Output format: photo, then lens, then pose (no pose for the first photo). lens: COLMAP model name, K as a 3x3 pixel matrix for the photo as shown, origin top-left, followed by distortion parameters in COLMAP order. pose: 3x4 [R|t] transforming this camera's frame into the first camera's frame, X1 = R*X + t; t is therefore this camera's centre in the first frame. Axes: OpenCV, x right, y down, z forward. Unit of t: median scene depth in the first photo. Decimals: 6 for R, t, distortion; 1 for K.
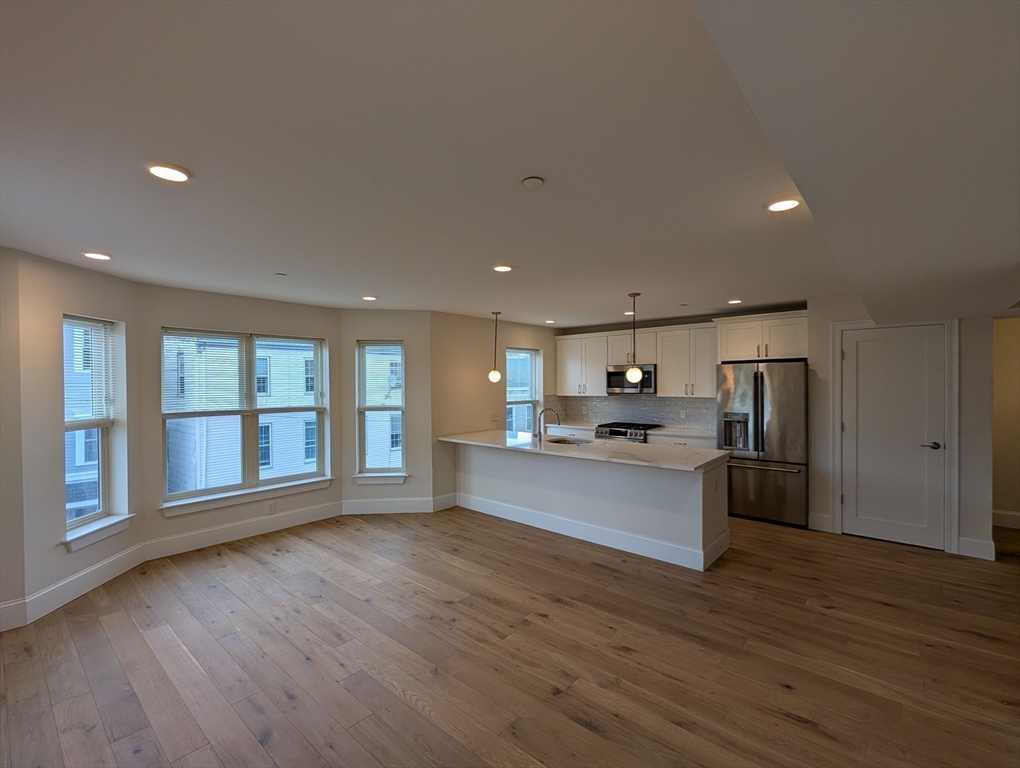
lens RADIAL K [[454.6, 0, 511.9], [0, 454.6, 383.6], [0, 0, 1]] dist [0.003212, -0.000909]
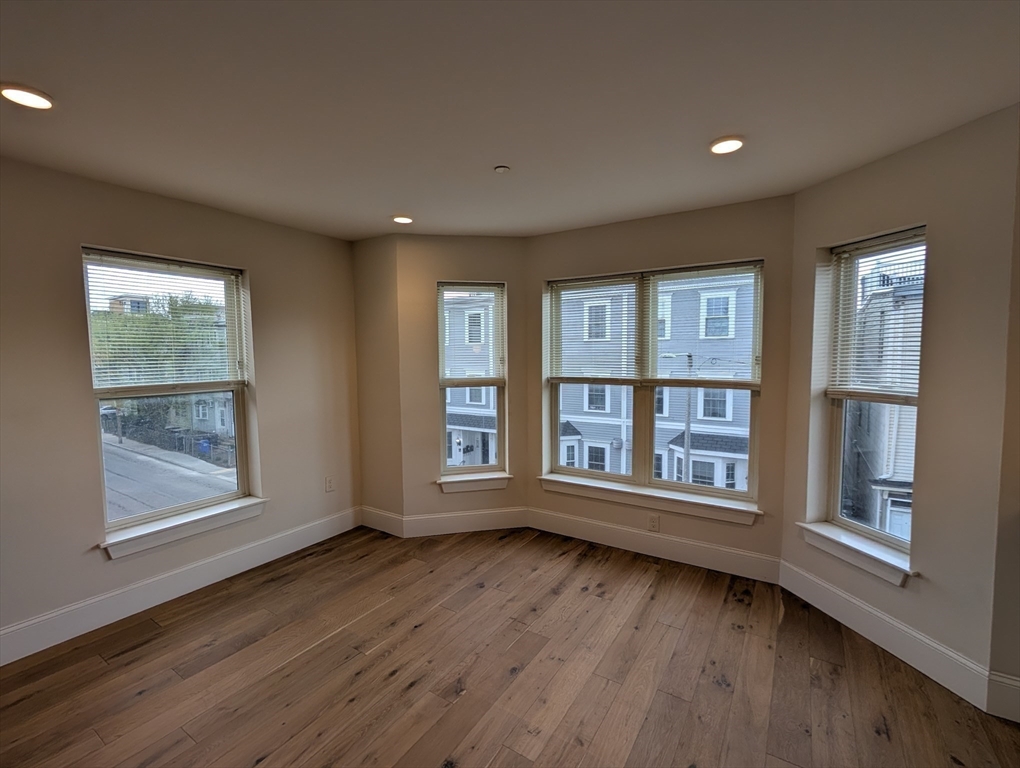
lens RADIAL K [[454.6, 0, 508.6], [0, 454.6, 389.2], [0, 0, 1]] dist [0.003212, -0.000909]
pose [[0.142001, 0.078790, -0.986726, 0.111288], [0.003830, 0.996776, 0.080143, 0.014934], [0.989859, -0.015159, 0.141241, 0.712699]]
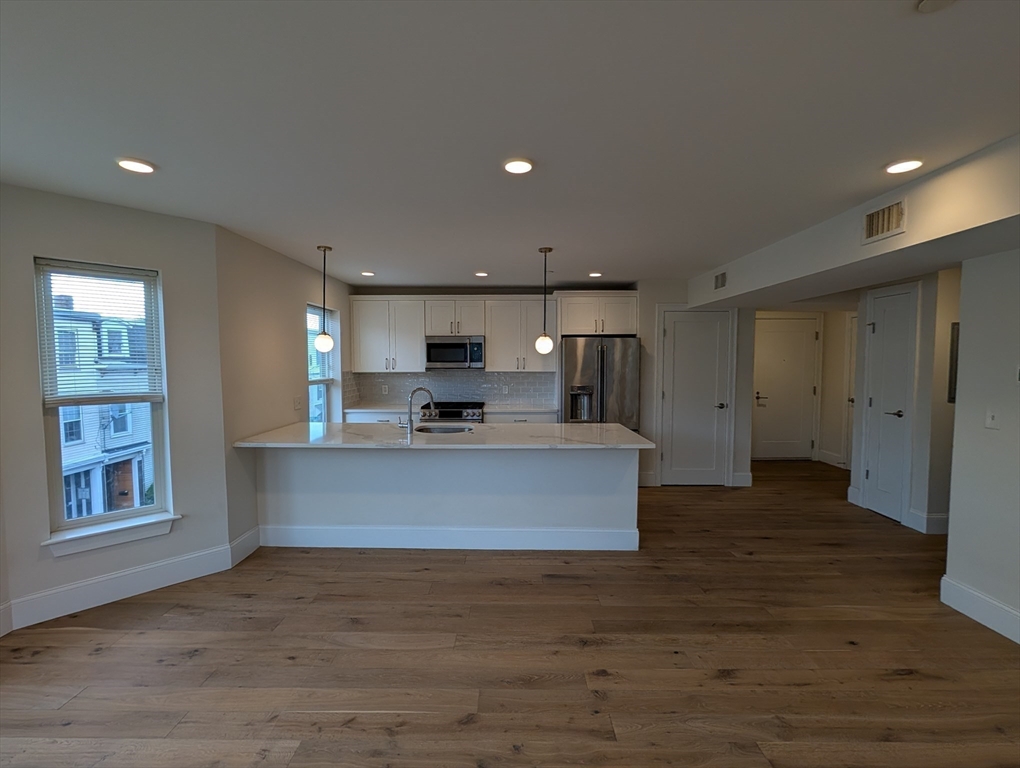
lens RADIAL K [[454.6, 0, 510.2], [0, 454.6, 384.8], [0, 0, 1]] dist [0.003212, -0.000909]
pose [[0.759280, -0.028946, 0.650120, -0.328764], [-0.003680, 0.998803, 0.048769, 0.014242], [-0.650754, -0.039422, 0.758265, 0.377924]]
